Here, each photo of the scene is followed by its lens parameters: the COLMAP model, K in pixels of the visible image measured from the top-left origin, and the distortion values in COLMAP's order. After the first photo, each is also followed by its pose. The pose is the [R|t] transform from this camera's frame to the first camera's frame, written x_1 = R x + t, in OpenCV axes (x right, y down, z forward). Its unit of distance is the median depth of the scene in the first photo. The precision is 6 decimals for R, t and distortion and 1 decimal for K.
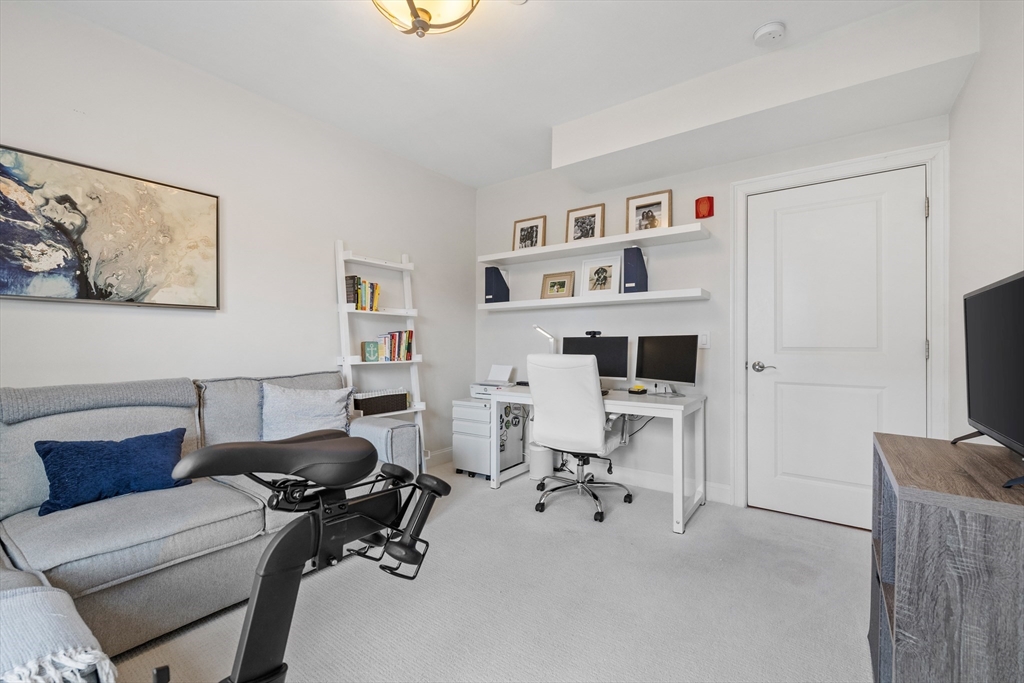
lens RADIAL K [[435.7, 0, 513.5], [0, 435.7, 339.2], [0, 0, 1]] dist [0.001220, -0.000318]
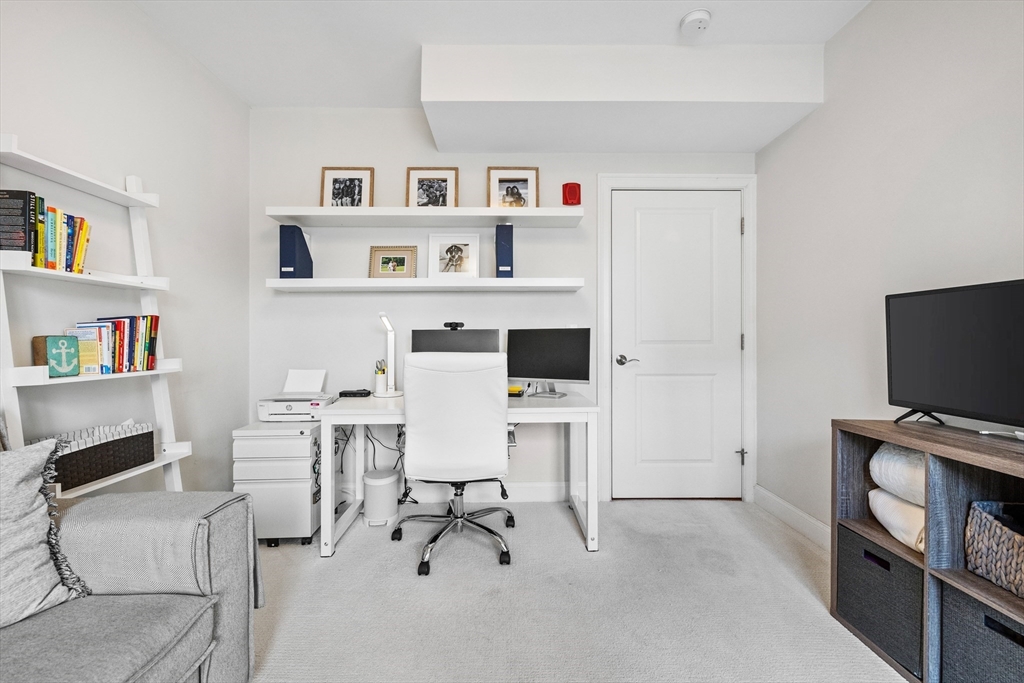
lens RADIAL K [[430.8, 0, 512.0], [0, 430.8, 334.3], [0, 0, 1]] dist [0.001810, -0.000019]
pose [[0.797444, 0.000967, 0.603392, -0.221434], [-0.001953, 0.999998, 0.000979, 0.002802], [-0.603390, -0.001959, 0.797444, 0.314462]]
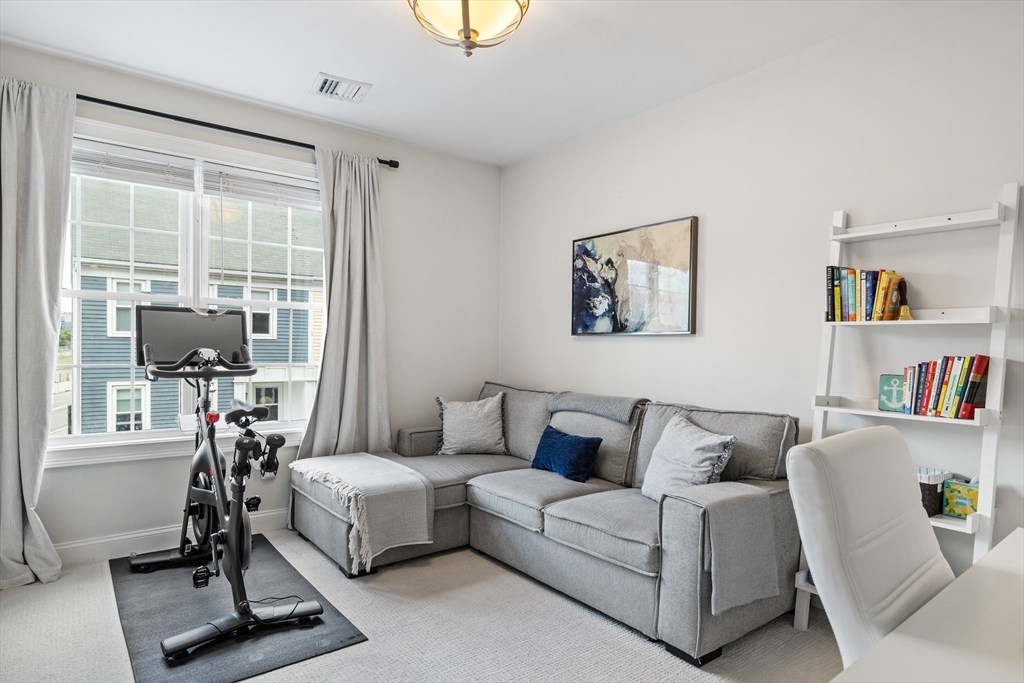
lens RADIAL K [[572.3, 0, 512.7], [0, 572.3, 350.9], [0, 0, 1]] dist [0.018594, 0.000018]
pose [[-0.268358, 0.006403, -0.963298, 0.518895], [-0.002395, 0.999970, 0.007314, -0.029587], [0.963316, 0.004270, -0.268335, 0.751057]]
